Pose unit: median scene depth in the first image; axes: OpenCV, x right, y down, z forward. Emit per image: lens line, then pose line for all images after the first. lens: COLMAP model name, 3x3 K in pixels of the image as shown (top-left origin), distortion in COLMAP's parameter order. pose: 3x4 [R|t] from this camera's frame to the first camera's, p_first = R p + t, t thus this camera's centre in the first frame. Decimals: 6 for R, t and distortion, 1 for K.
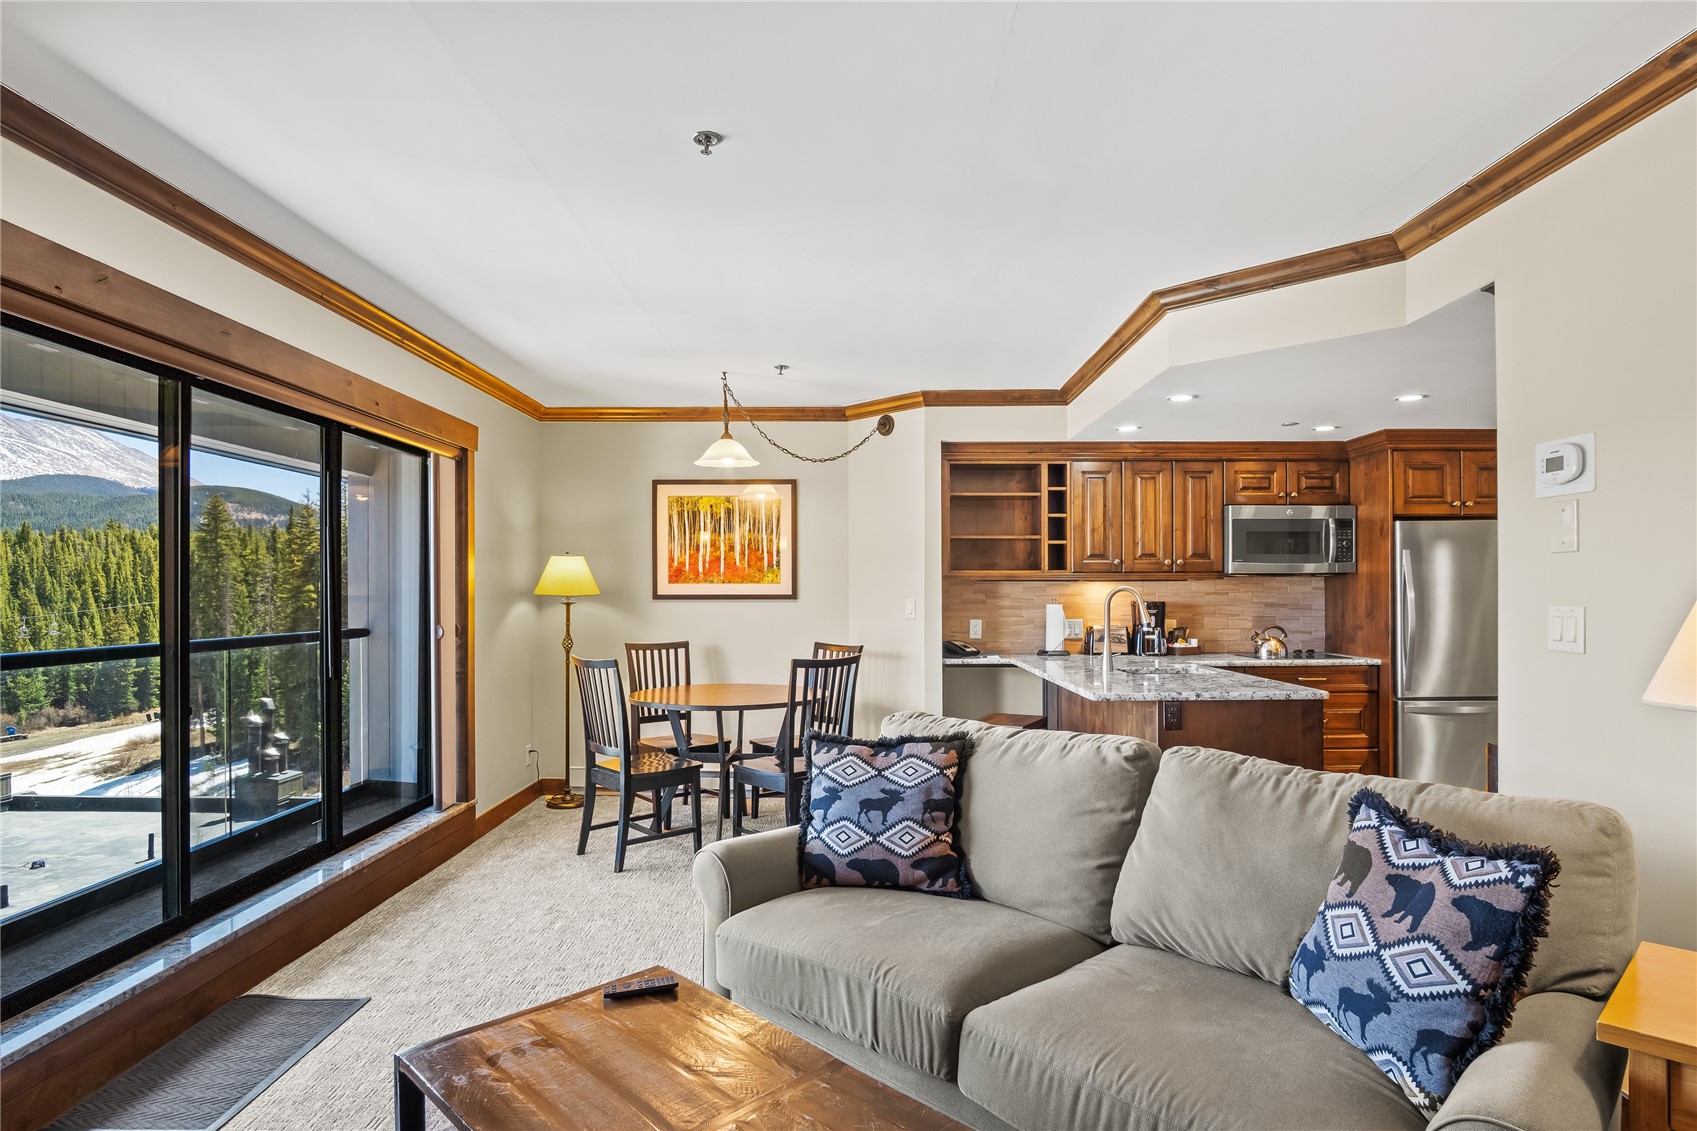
lens RADIAL K [[929.3, 0, 853.4], [0, 929.3, 593.0], [0, 0, 1]] dist [-0.030020, 0.004310]
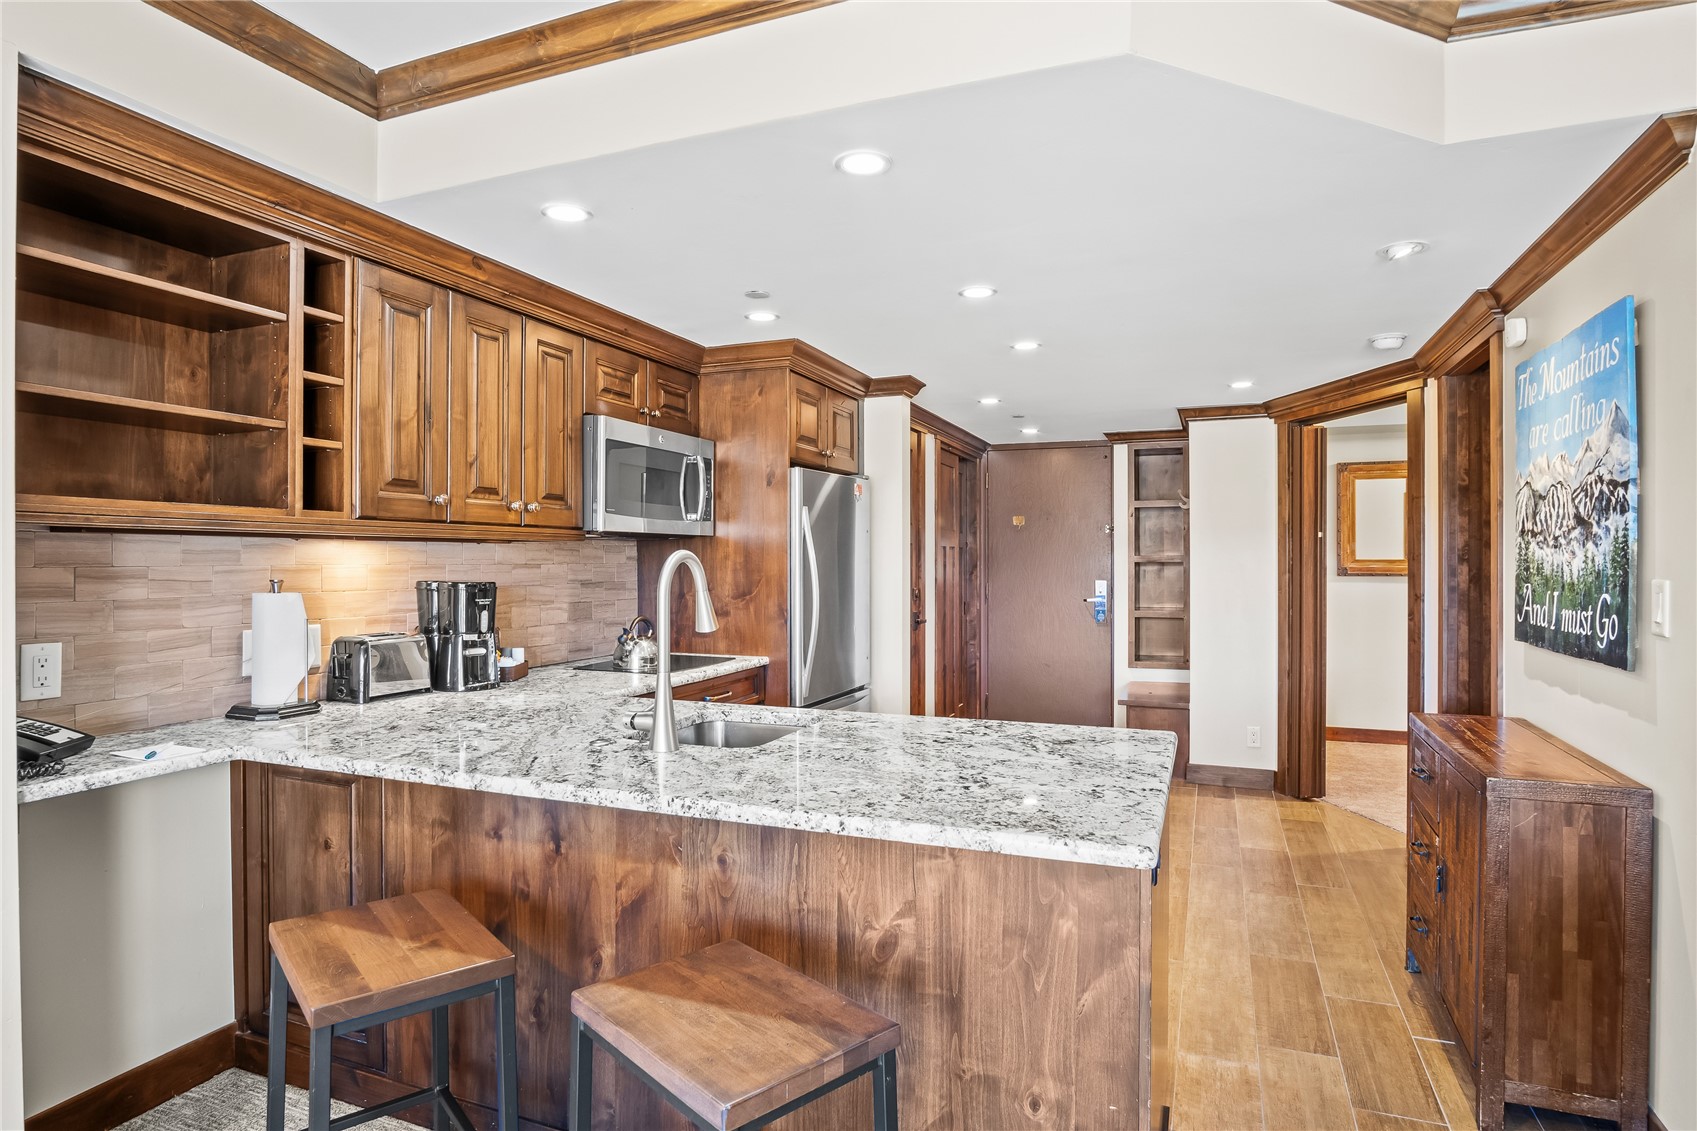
lens RADIAL K [[920.7, 0, 849.1], [0, 920.7, 561.3], [0, 0, 1]] dist [-0.033486, 0.009068]
pose [[0.368514, 0.001642, 0.929621, -0.071661], [0.000778, 0.999998, -0.002075, -0.001052], [-0.929622, 0.001488, 0.368511, 0.633770]]
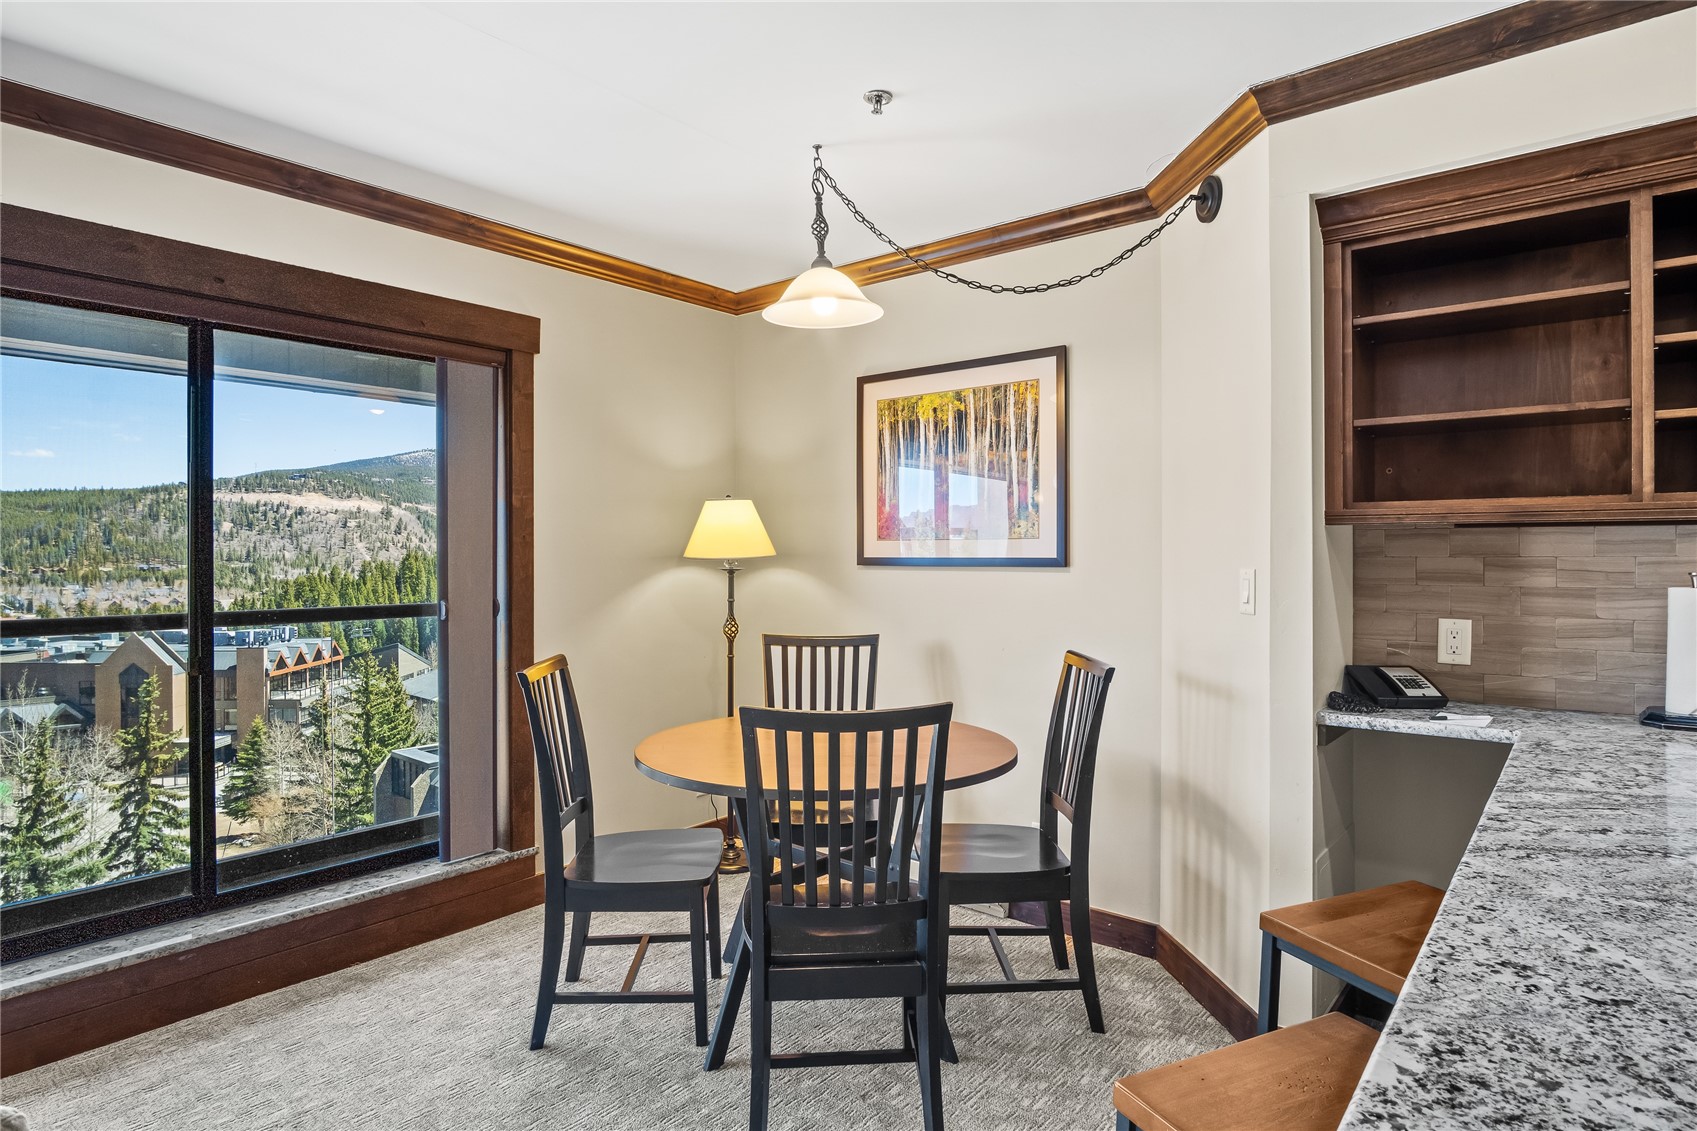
lens RADIAL K [[920.7, 0, 849.1], [0, 920.7, 561.3], [0, 0, 1]] dist [-0.033486, 0.009068]
pose [[0.772017, 0.005457, -0.635578, 0.191532], [-0.000898, 0.999972, 0.007495, -0.000594], [0.635601, -0.005216, 0.772000, 0.535337]]
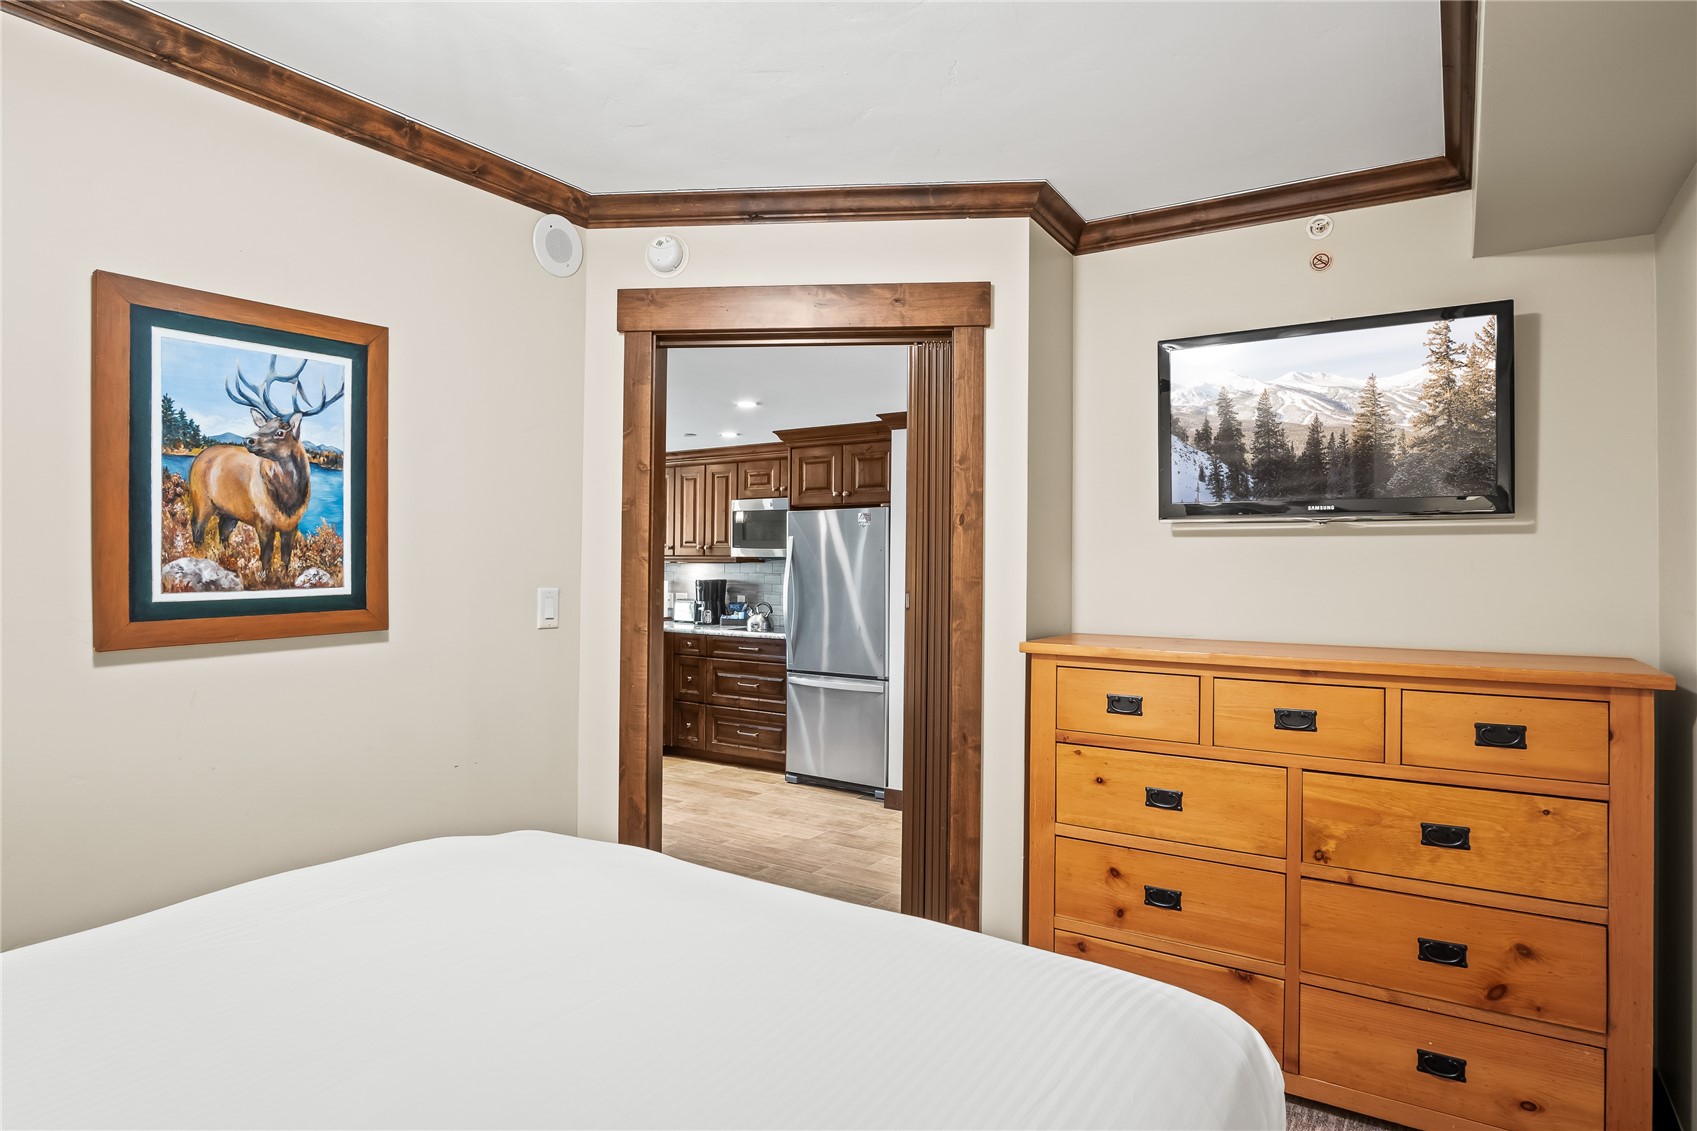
lens RADIAL K [[920.7, 0, 849.1], [0, 920.7, 561.3], [0, 0, 1]] dist [-0.033486, 0.009068]
pose [[0.834623, 0.007218, -0.550774, 1.167189], [-0.011902, 0.999917, -0.004931, -0.011676], [0.550692, 0.010671, 0.834640, 0.096908]]
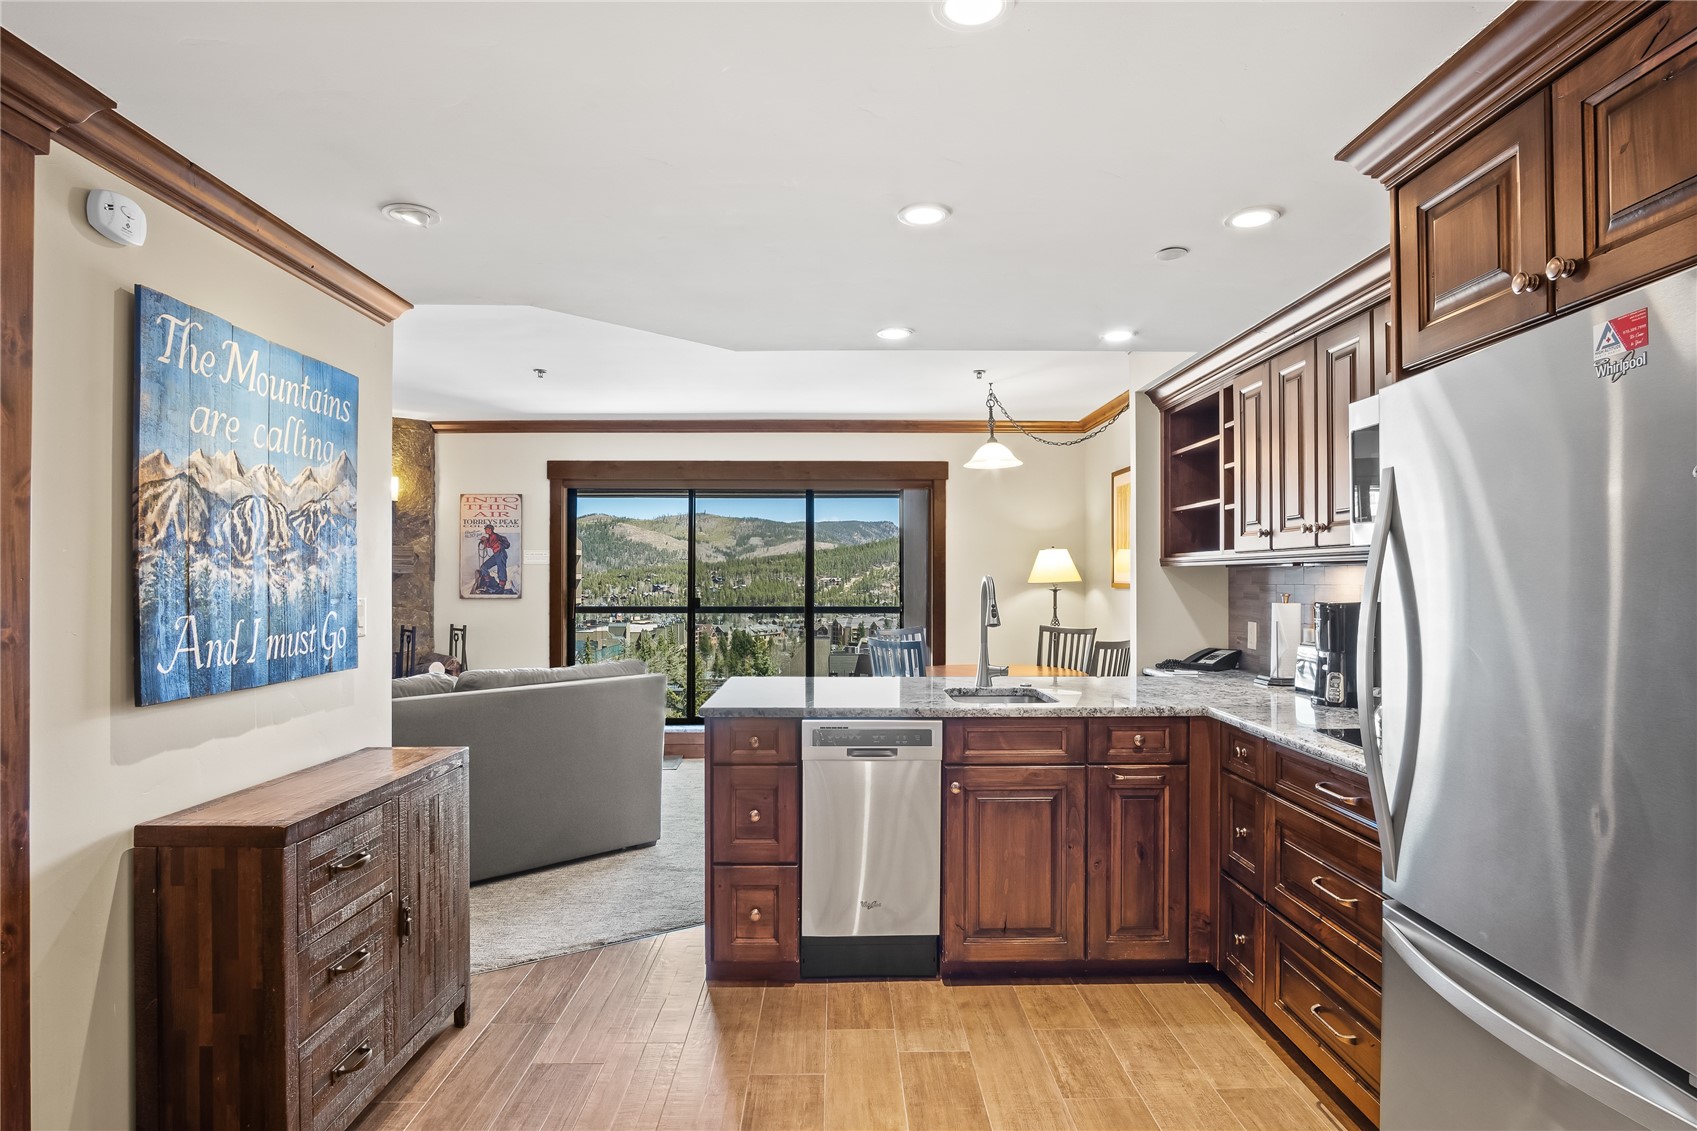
lens RADIAL K [[922.7, 0, 849.8], [0, 922.7, 574.4], [0, 0, 1]] dist [-0.035479, 0.010279]
pose [[0.017669, -0.002441, -0.999841, 0.860081], [-0.002000, 0.999995, -0.002477, -0.005229], [0.999842, 0.002044, 0.017664, 0.723963]]
